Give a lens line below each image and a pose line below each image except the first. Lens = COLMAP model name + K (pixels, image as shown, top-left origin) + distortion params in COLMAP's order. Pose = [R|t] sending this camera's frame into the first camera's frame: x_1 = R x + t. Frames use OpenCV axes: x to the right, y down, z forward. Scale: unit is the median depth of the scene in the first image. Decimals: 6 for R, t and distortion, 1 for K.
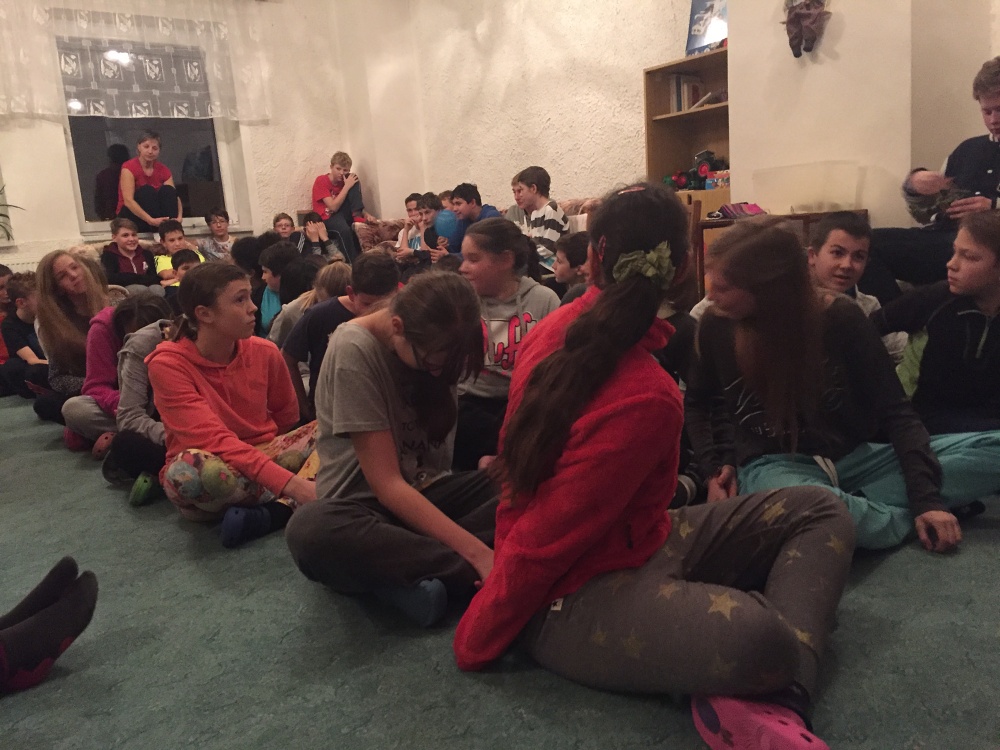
lens RADIAL K [[884.4, 0, 497.4], [0, 884.4, 359.4], [0, 0, 1]] dist [0.096890, -0.104630]
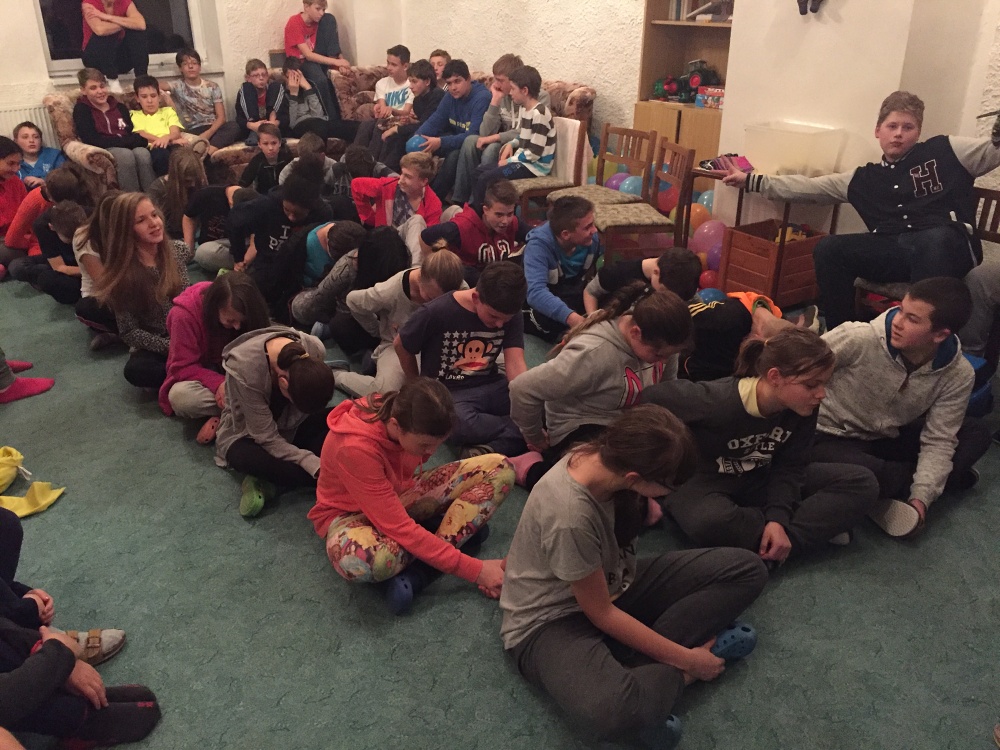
lens RADIAL K [[884.4, 0, 504.1], [0, 884.4, 374.3], [0, 0, 1]] dist [0.096890, -0.104630]
pose [[0.995424, 0.037950, 0.087703, -0.064424], [-0.059983, 0.962576, 0.264292, -0.146092], [-0.074391, -0.268343, 0.960447, -0.062235]]
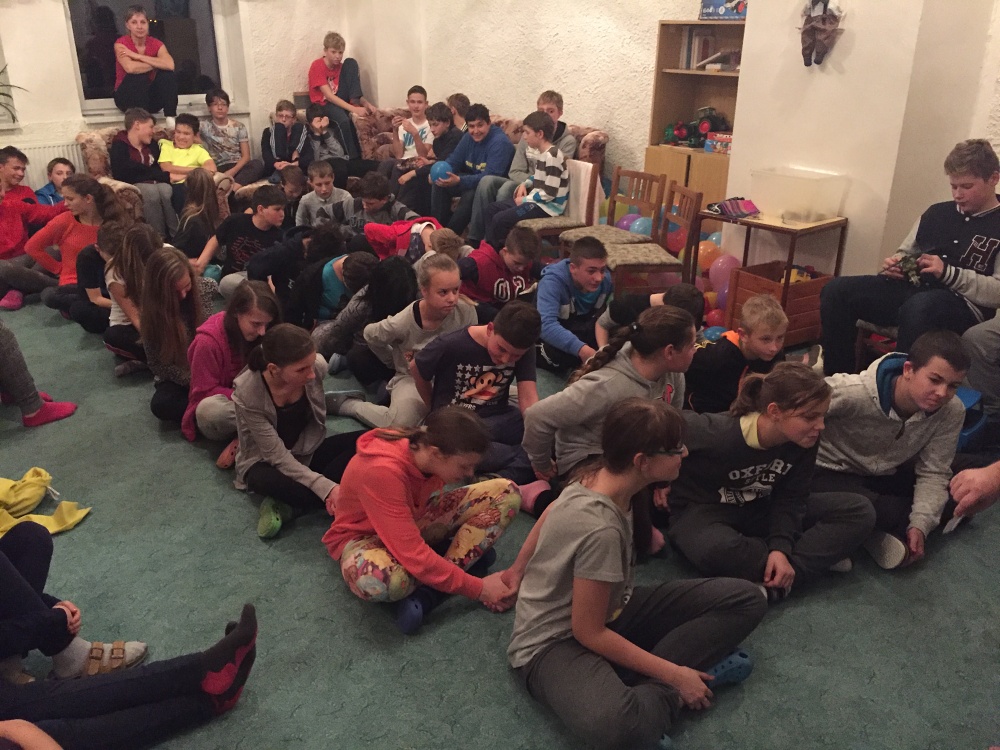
lens RADIAL K [[884.4, 0, 504.0], [0, 884.4, 373.0], [0, 0, 1]] dist [0.096890, -0.104630]
pose [[0.995783, 0.057206, 0.071721, -0.064713], [-0.071971, 0.971920, 0.224037, -0.148333], [-0.056891, -0.228254, 0.971938, -0.084152]]
